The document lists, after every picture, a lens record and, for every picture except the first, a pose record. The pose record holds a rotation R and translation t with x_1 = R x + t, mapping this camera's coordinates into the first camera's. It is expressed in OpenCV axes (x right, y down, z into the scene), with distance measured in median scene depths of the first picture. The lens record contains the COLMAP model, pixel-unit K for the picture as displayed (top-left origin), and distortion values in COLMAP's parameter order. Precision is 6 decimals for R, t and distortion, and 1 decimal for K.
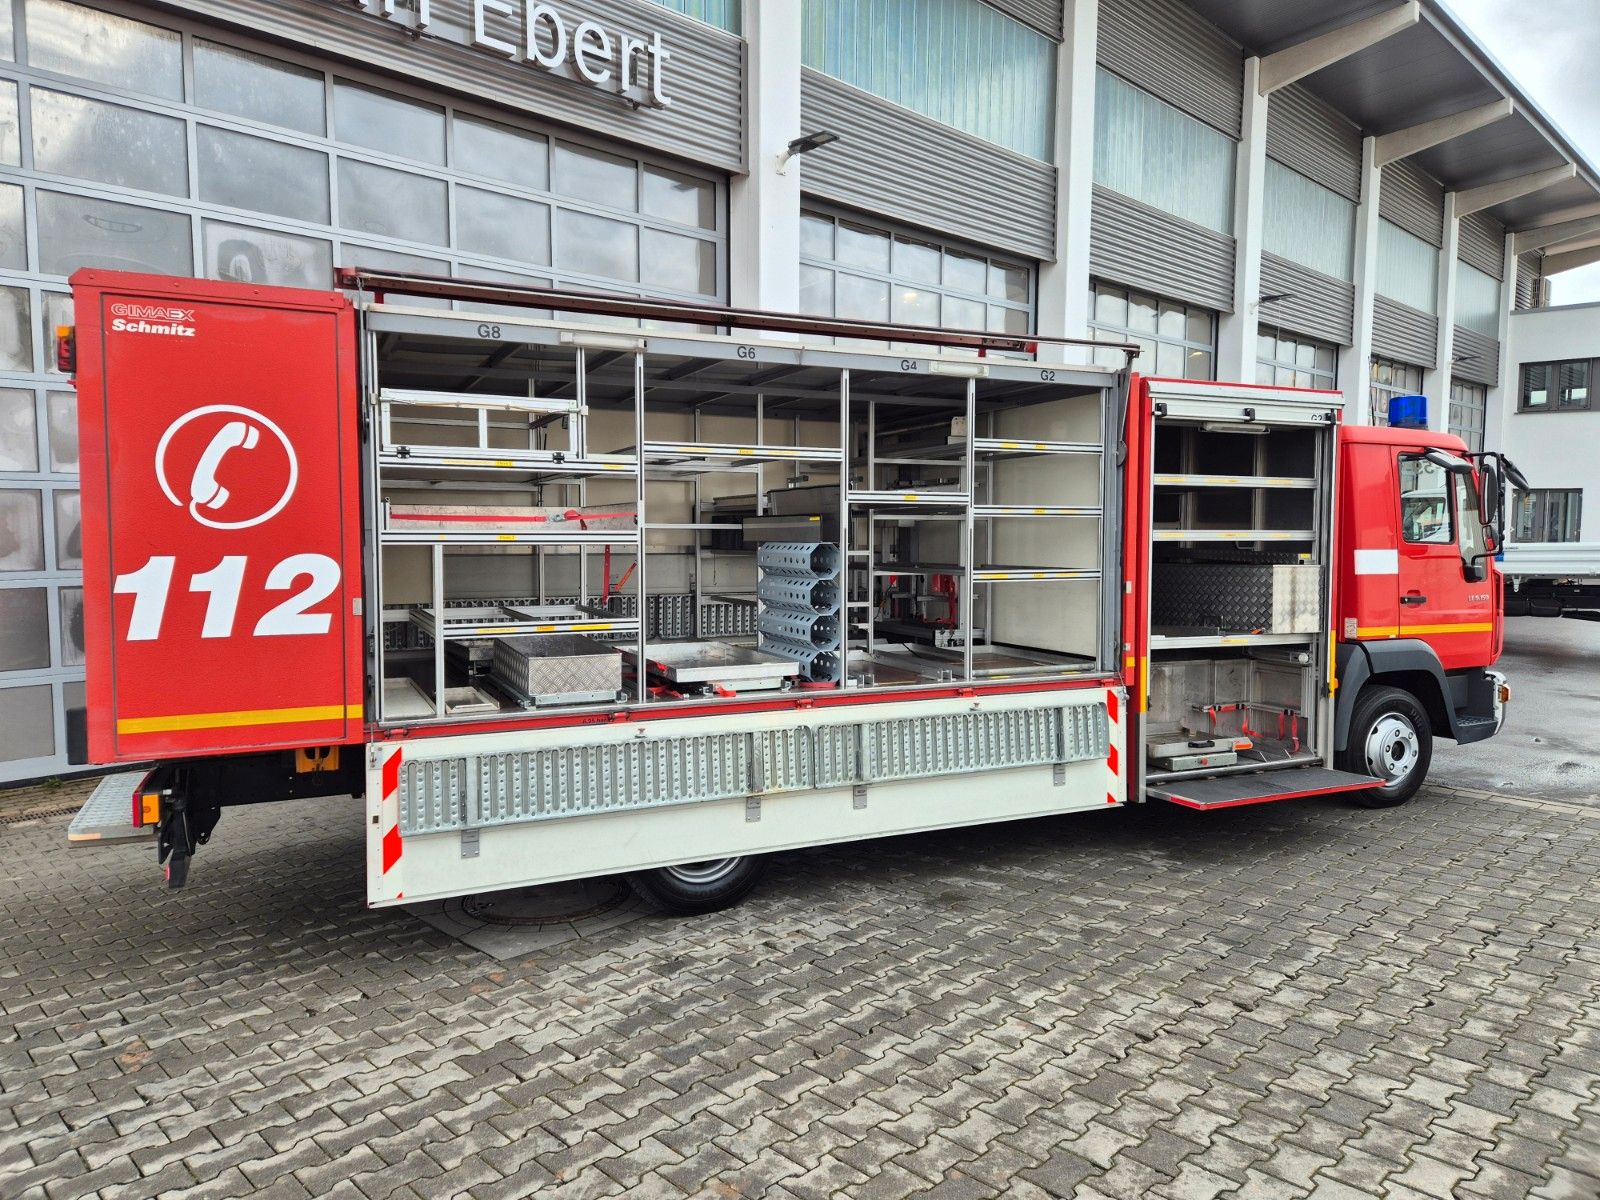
lens RADIAL K [[1077.2, 0, 799.3], [0, 1077.2, 581.2], [0, 0, 1]] dist [0.081842, -0.069424]
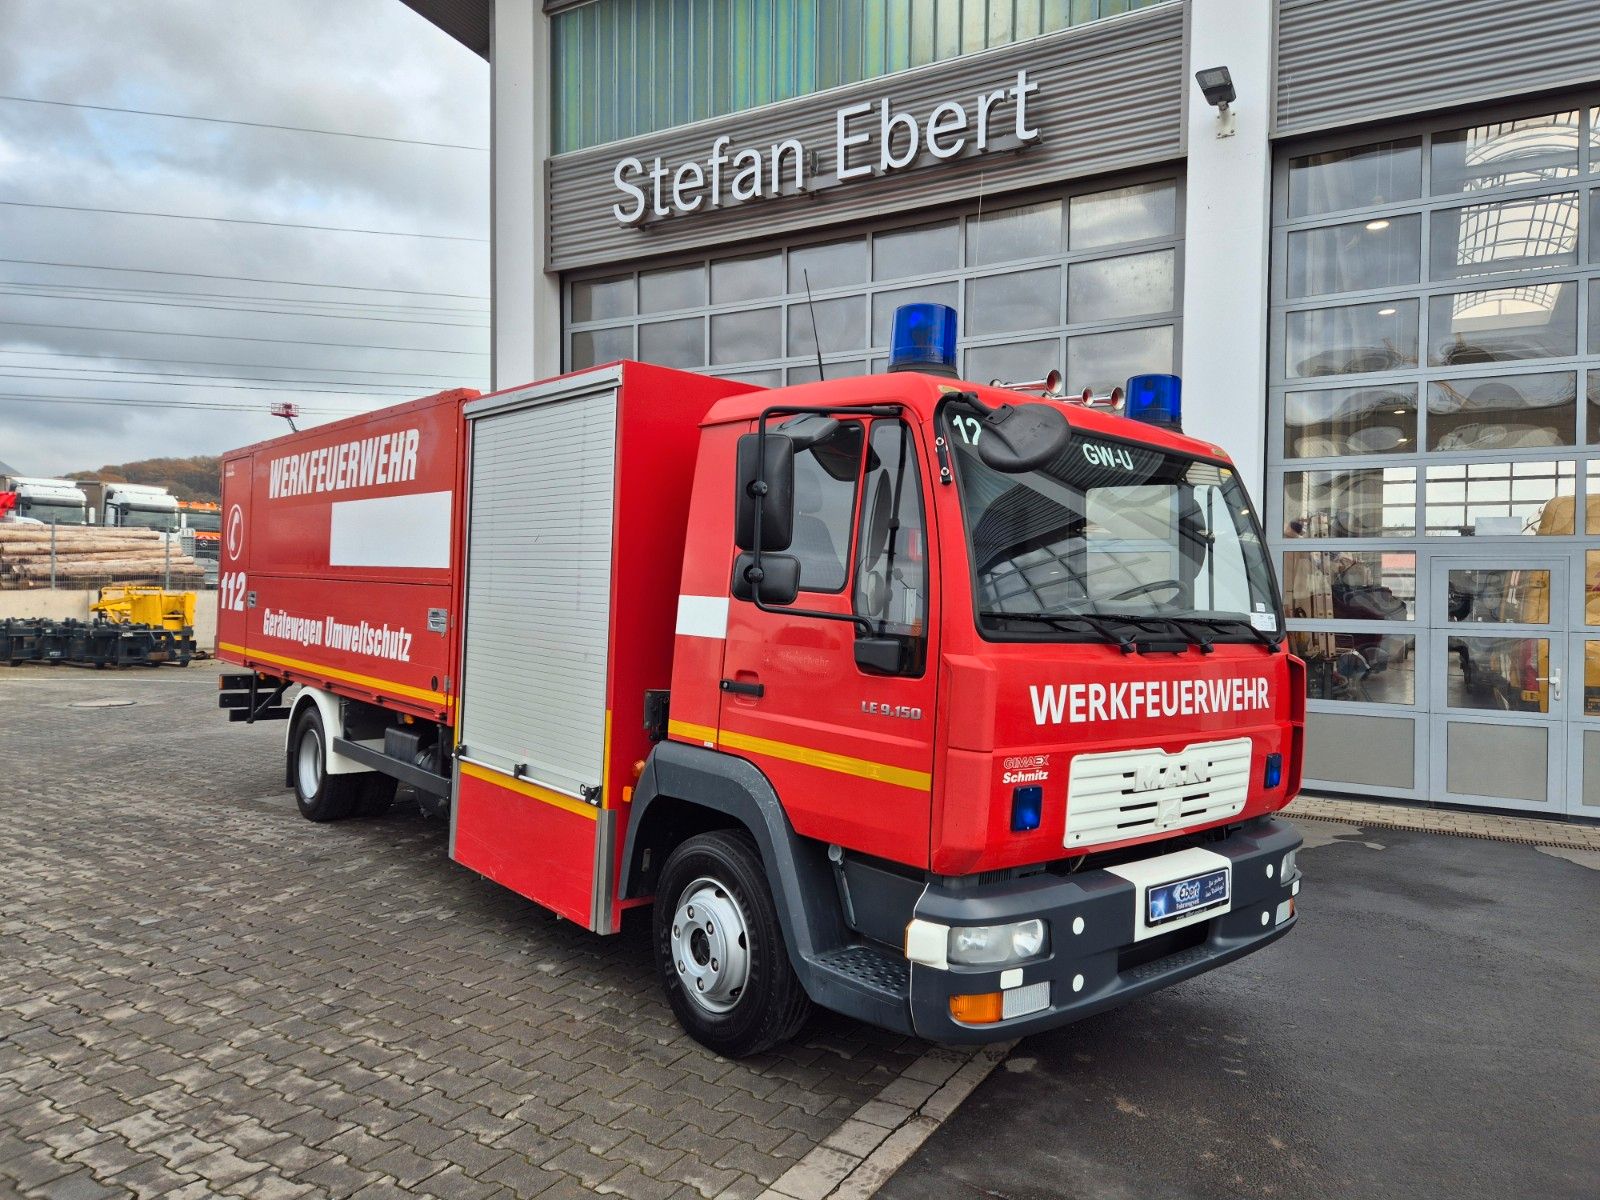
lens RADIAL K [[1082.1, 0, 814.0], [0, 1082.1, 590.7], [0, 0, 1]] dist [0.072848, -0.058030]
pose [[0.267357, 0.007738, -0.963567, 1.576154], [-0.078641, 0.996807, -0.013815, -0.039679], [0.960383, 0.079469, 0.267112, 1.261740]]
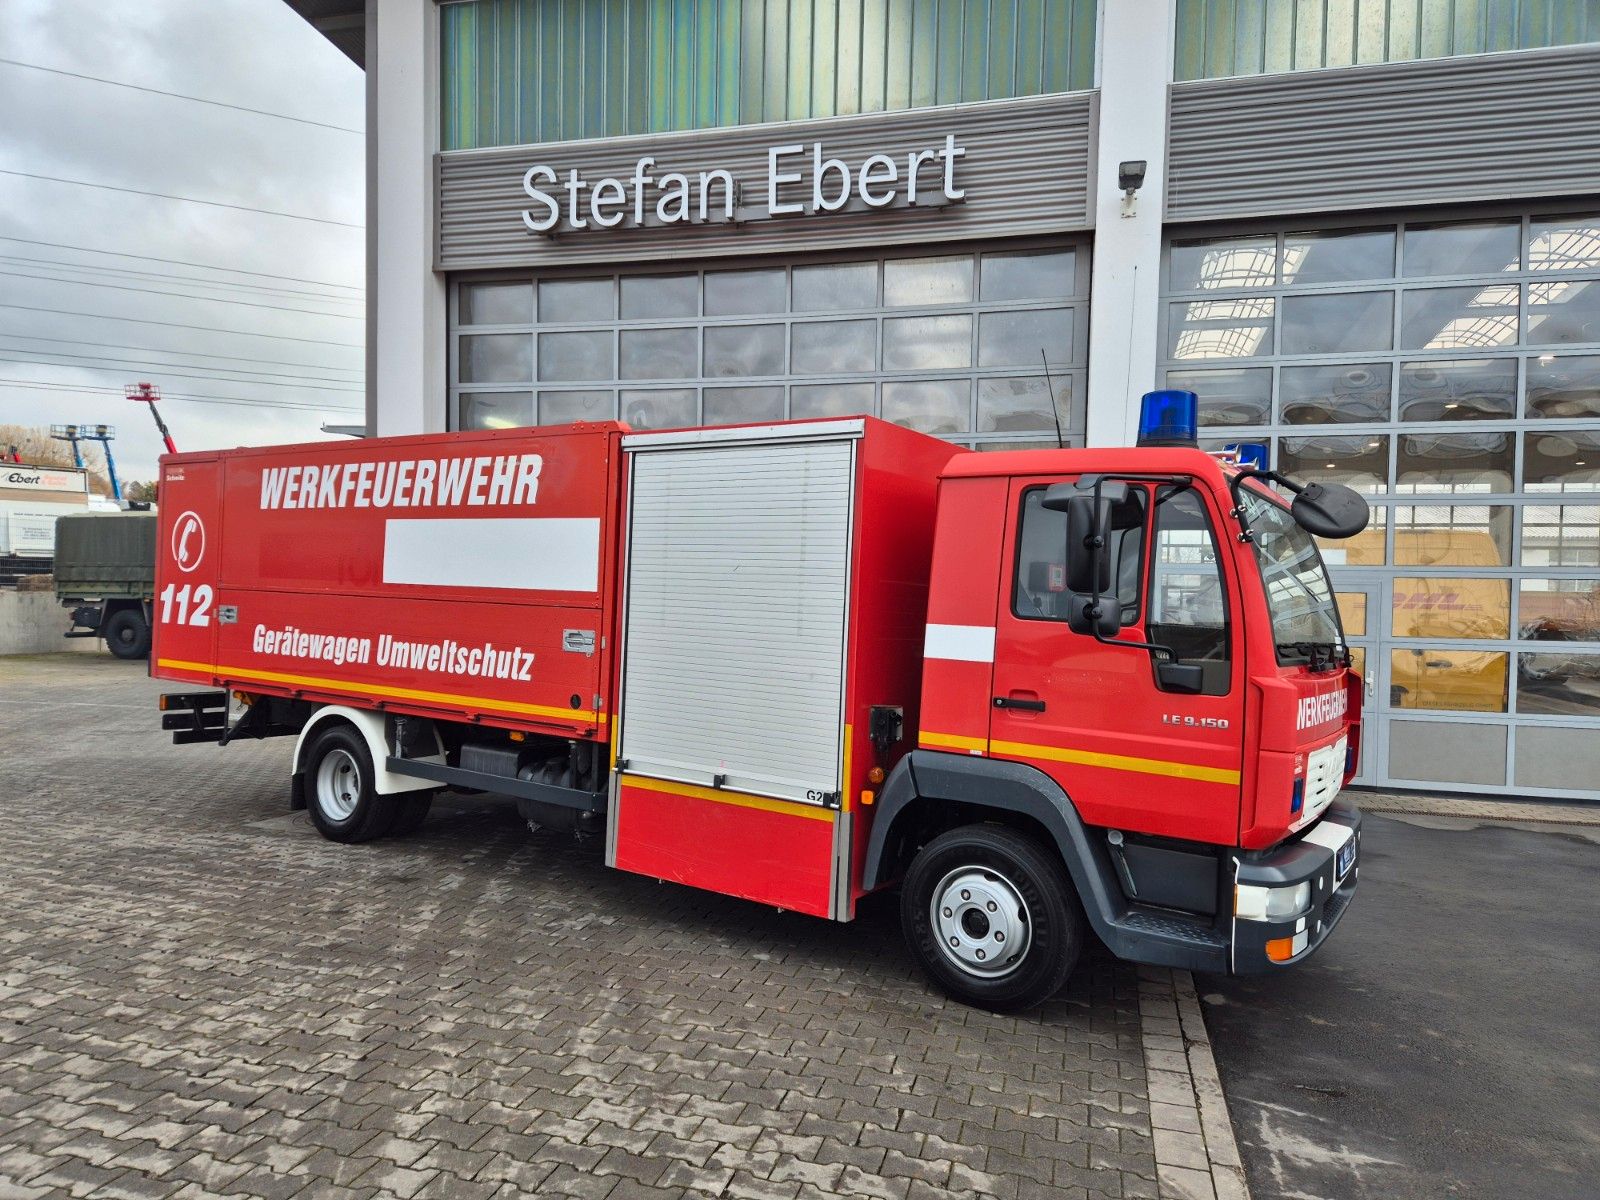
lens RADIAL K [[1080.4, 0, 805.1], [0, 1080.4, 607.8], [0, 0, 1]] dist [0.079728, -0.069863]
pose [[0.508382, 0.023215, -0.860819, 1.514734], [-0.079013, 0.996677, -0.019784, -0.025701], [0.857499, 0.078074, 0.508527, 0.782353]]
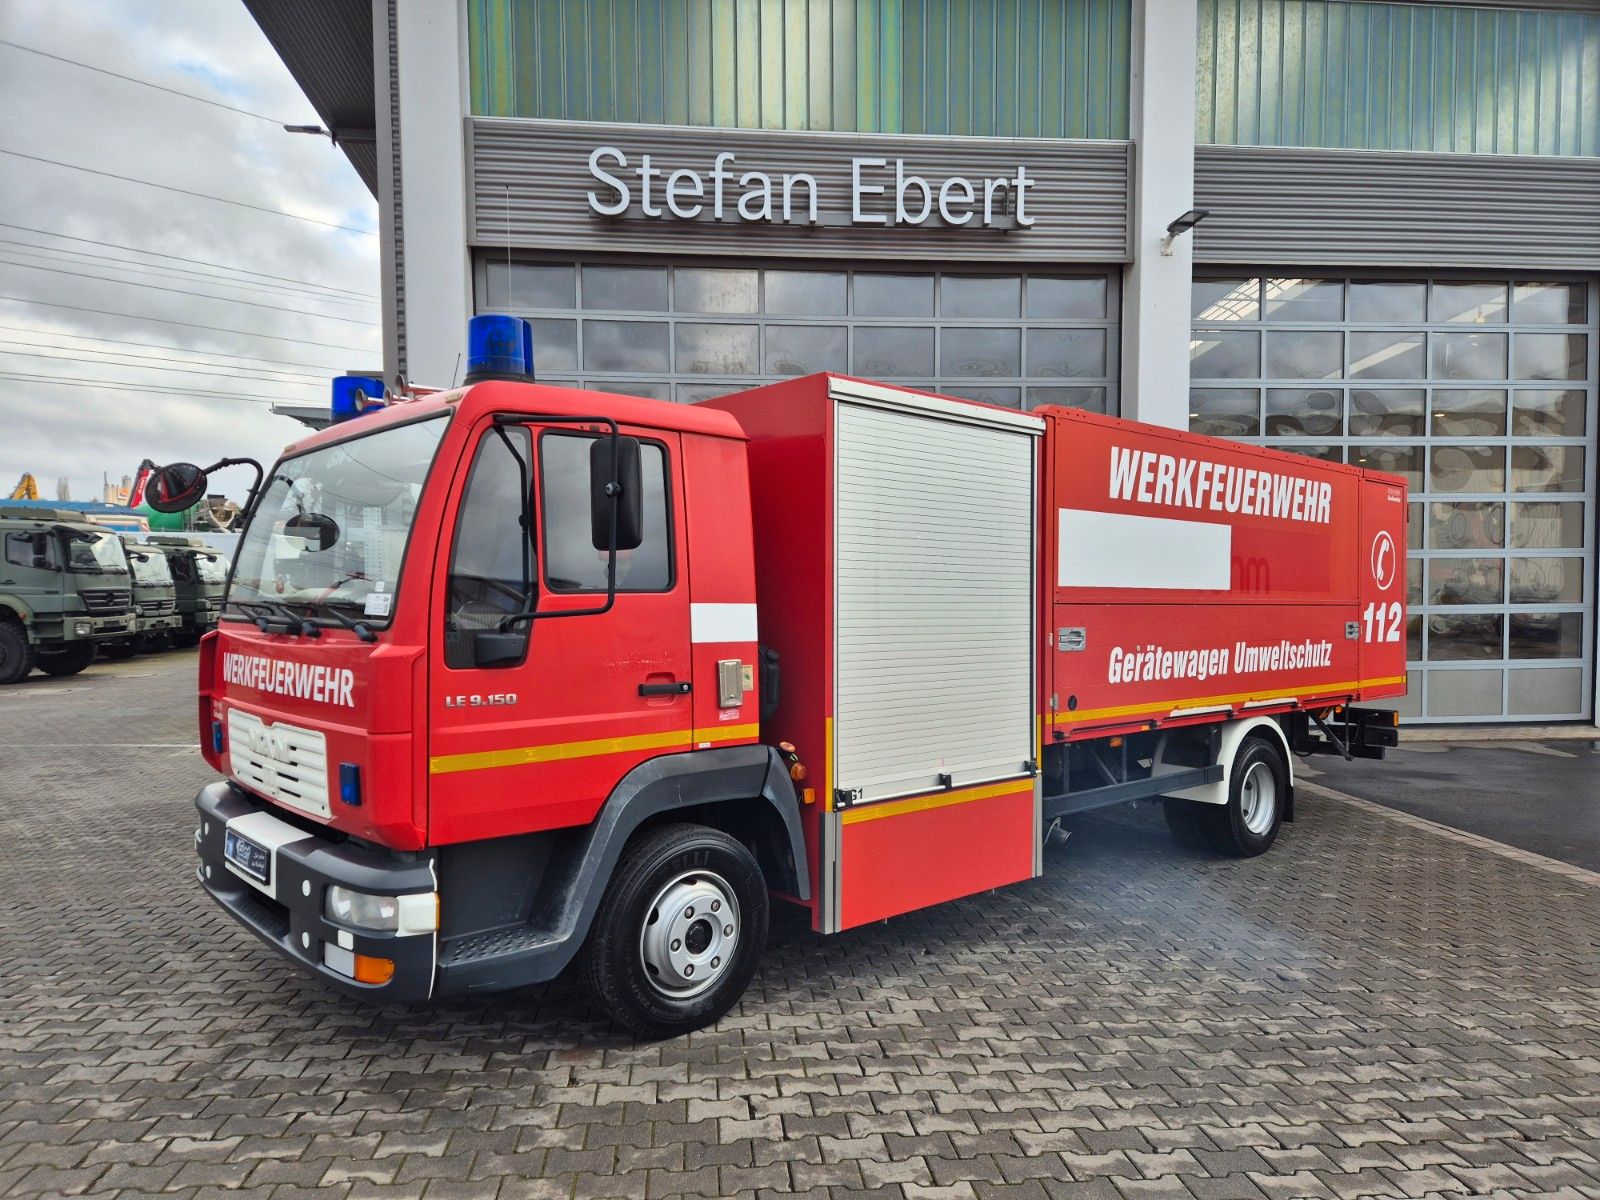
lens RADIAL K [[1080.4, 0, 805.1], [0, 1080.4, 607.8], [0, 0, 1]] dist [0.079728, -0.069863]
pose [[0.781555, 0.014504, -0.623668, 0.894353], [-0.037996, 0.998980, -0.024383, 0.017247], [0.622678, 0.042753, 0.781309, -0.084500]]
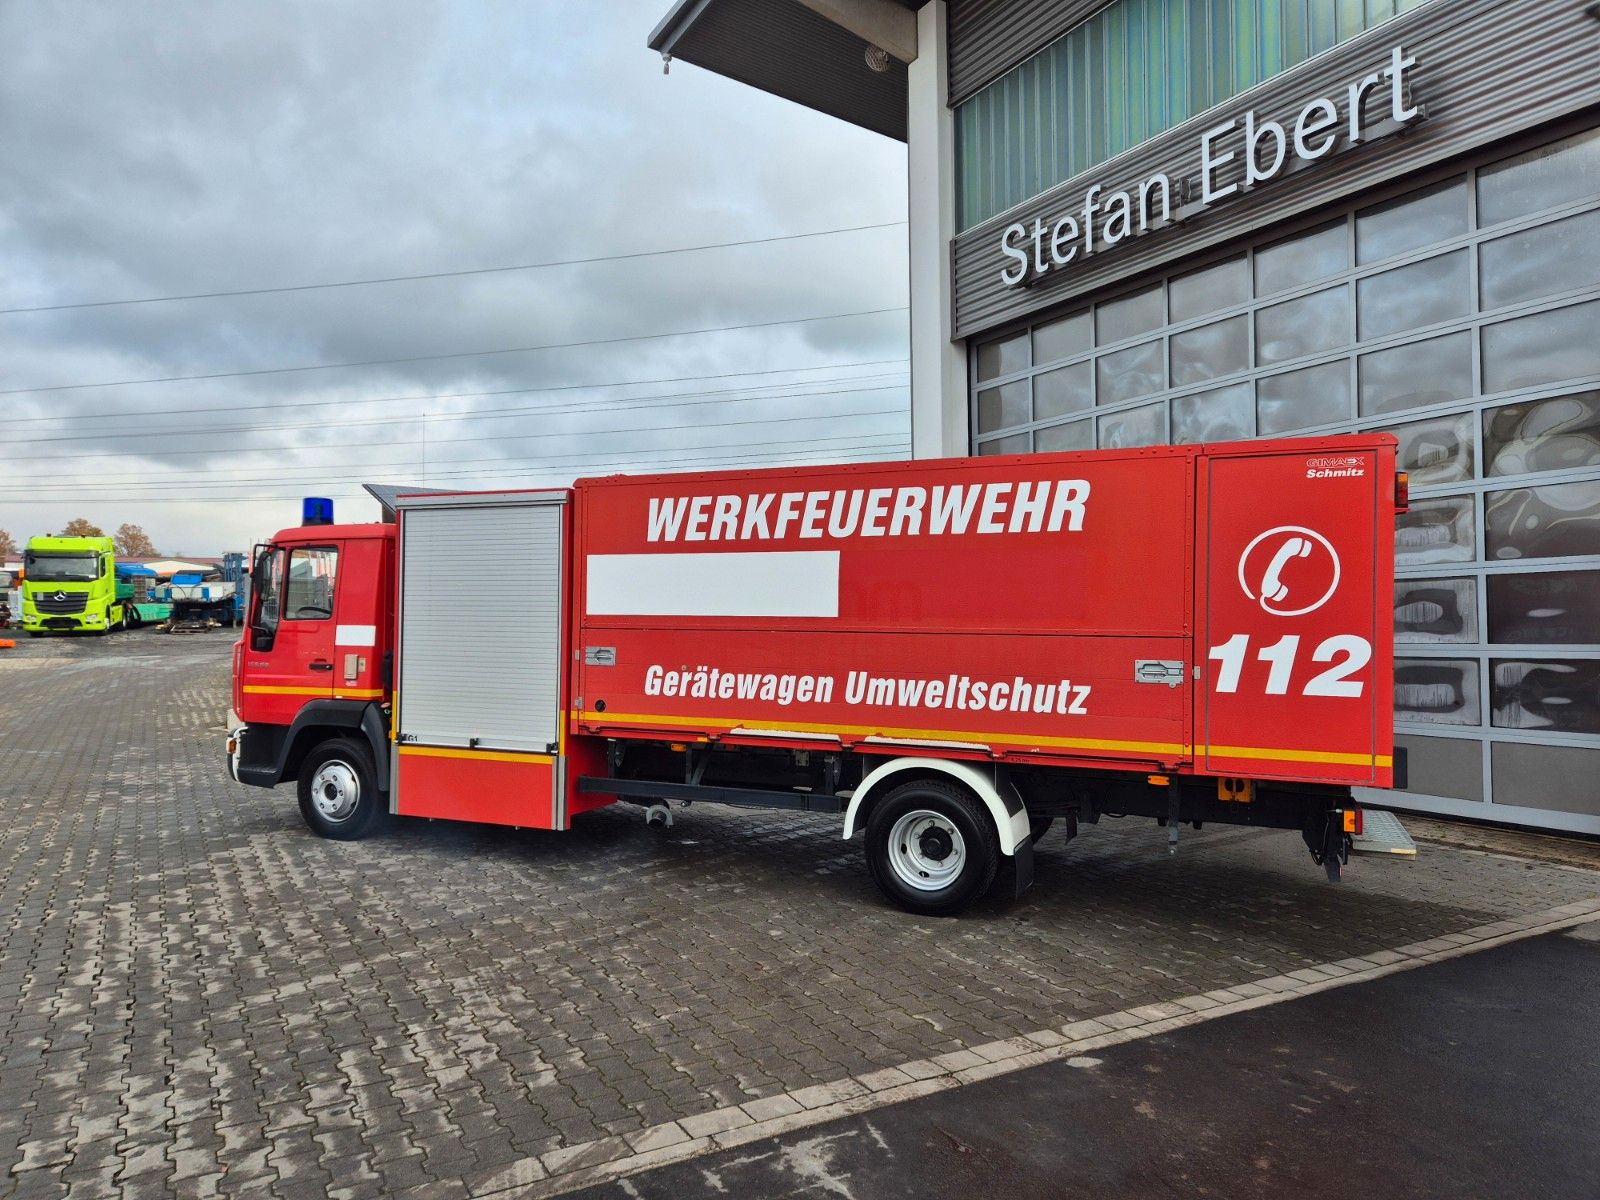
lens RADIAL K [[1079.5, 0, 778.7], [0, 1079.5, 611.6], [0, 0, 1]] dist [0.094039, -0.091062]
pose [[-0.258396, -0.004864, -0.966027, 1.767978], [-0.051346, 0.998643, 0.008706, -0.075071], [0.964674, 0.051851, -0.258295, 1.623472]]
